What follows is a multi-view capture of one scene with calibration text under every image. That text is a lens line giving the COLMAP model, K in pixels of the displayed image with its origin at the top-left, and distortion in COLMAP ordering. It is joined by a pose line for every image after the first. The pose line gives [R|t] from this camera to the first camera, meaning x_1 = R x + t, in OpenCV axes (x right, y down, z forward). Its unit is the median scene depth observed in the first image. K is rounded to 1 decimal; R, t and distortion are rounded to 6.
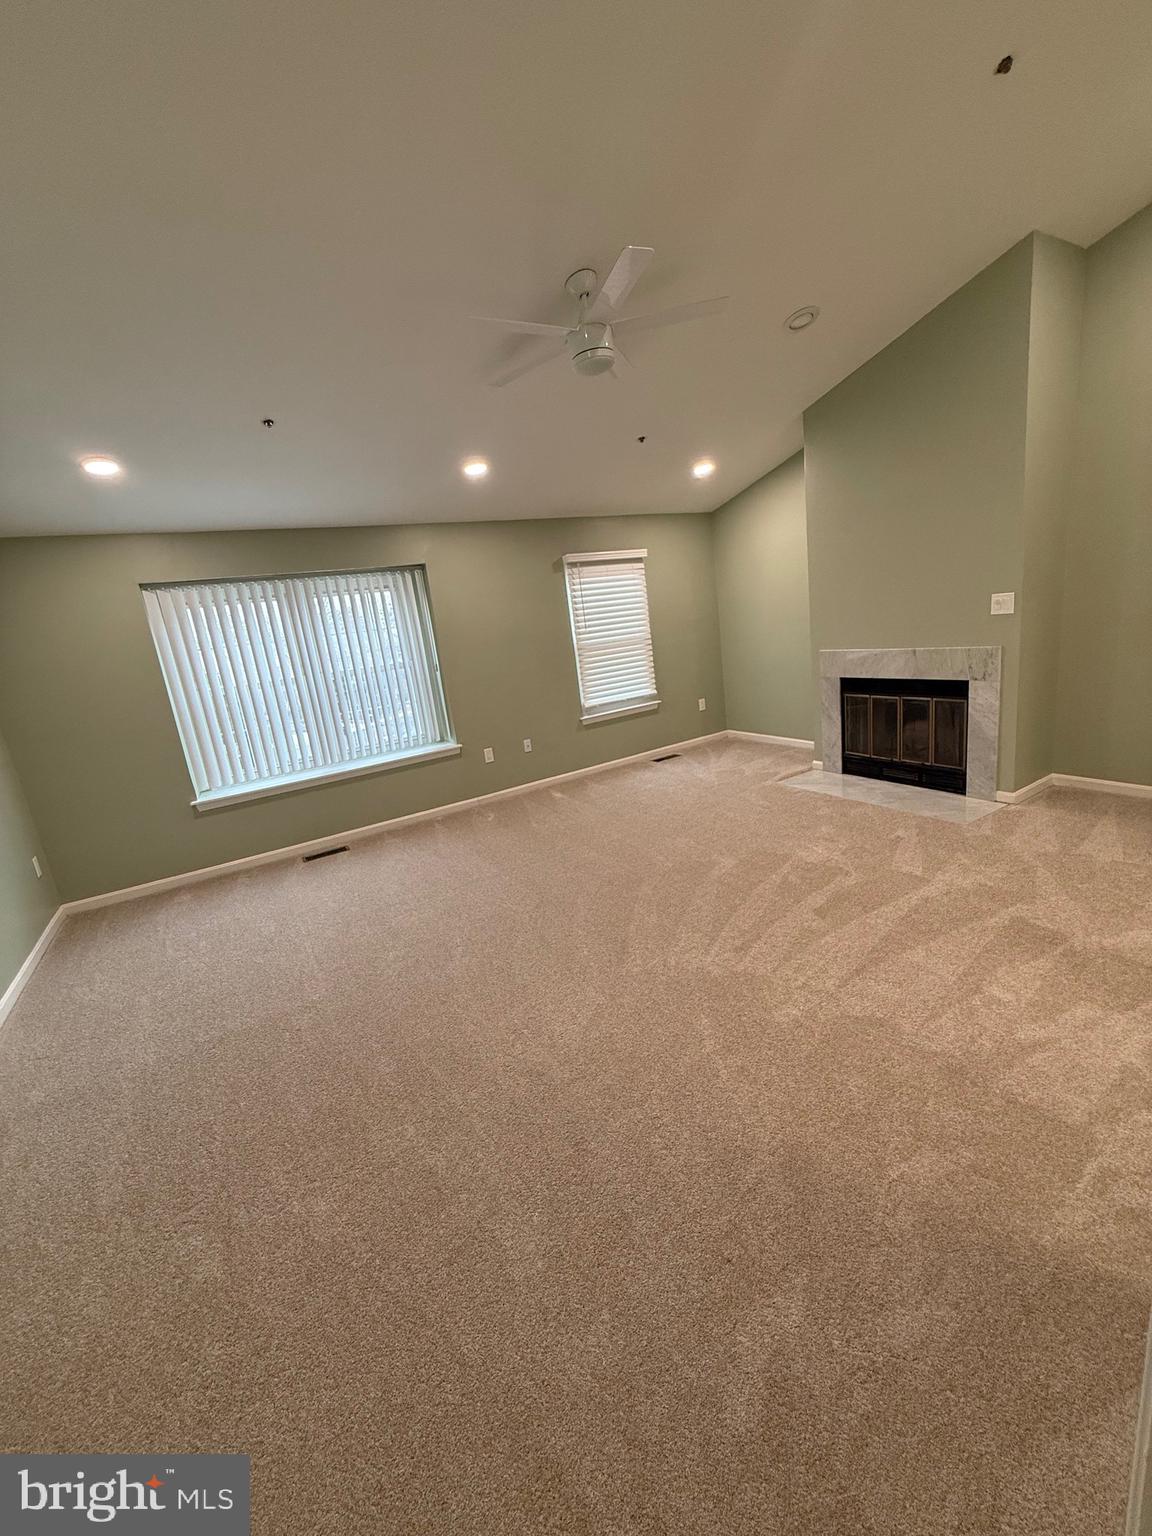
lens RADIAL K [[610.0, 0, 577.1], [0, 610.0, 761.3], [0, 0, 1]] dist [-0.000177, 0.000416]
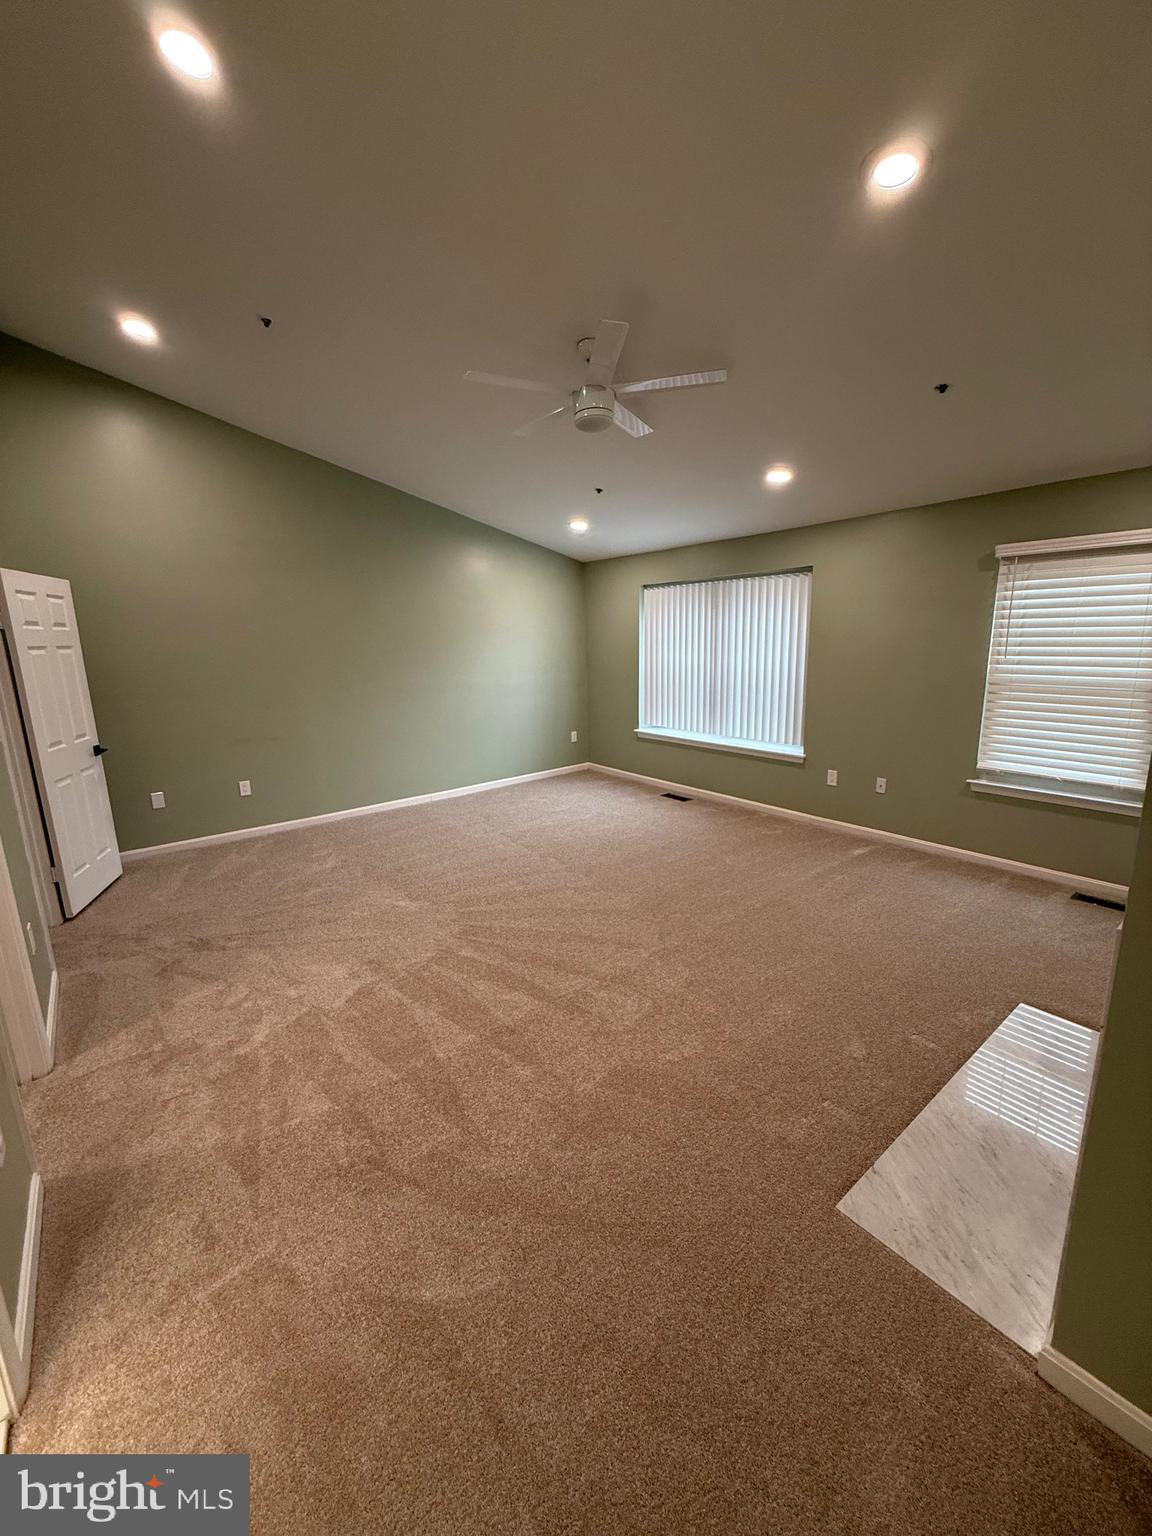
lens RADIAL K [[610.0, 0, 577.1], [0, 610.0, 761.3], [0, 0, 1]] dist [-0.000177, 0.000416]
pose [[0.138722, 0.317660, -0.938002, 0.661121], [-0.217834, 0.933750, 0.284005, -0.213023], [0.966077, 0.164931, 0.198729, 0.465683]]
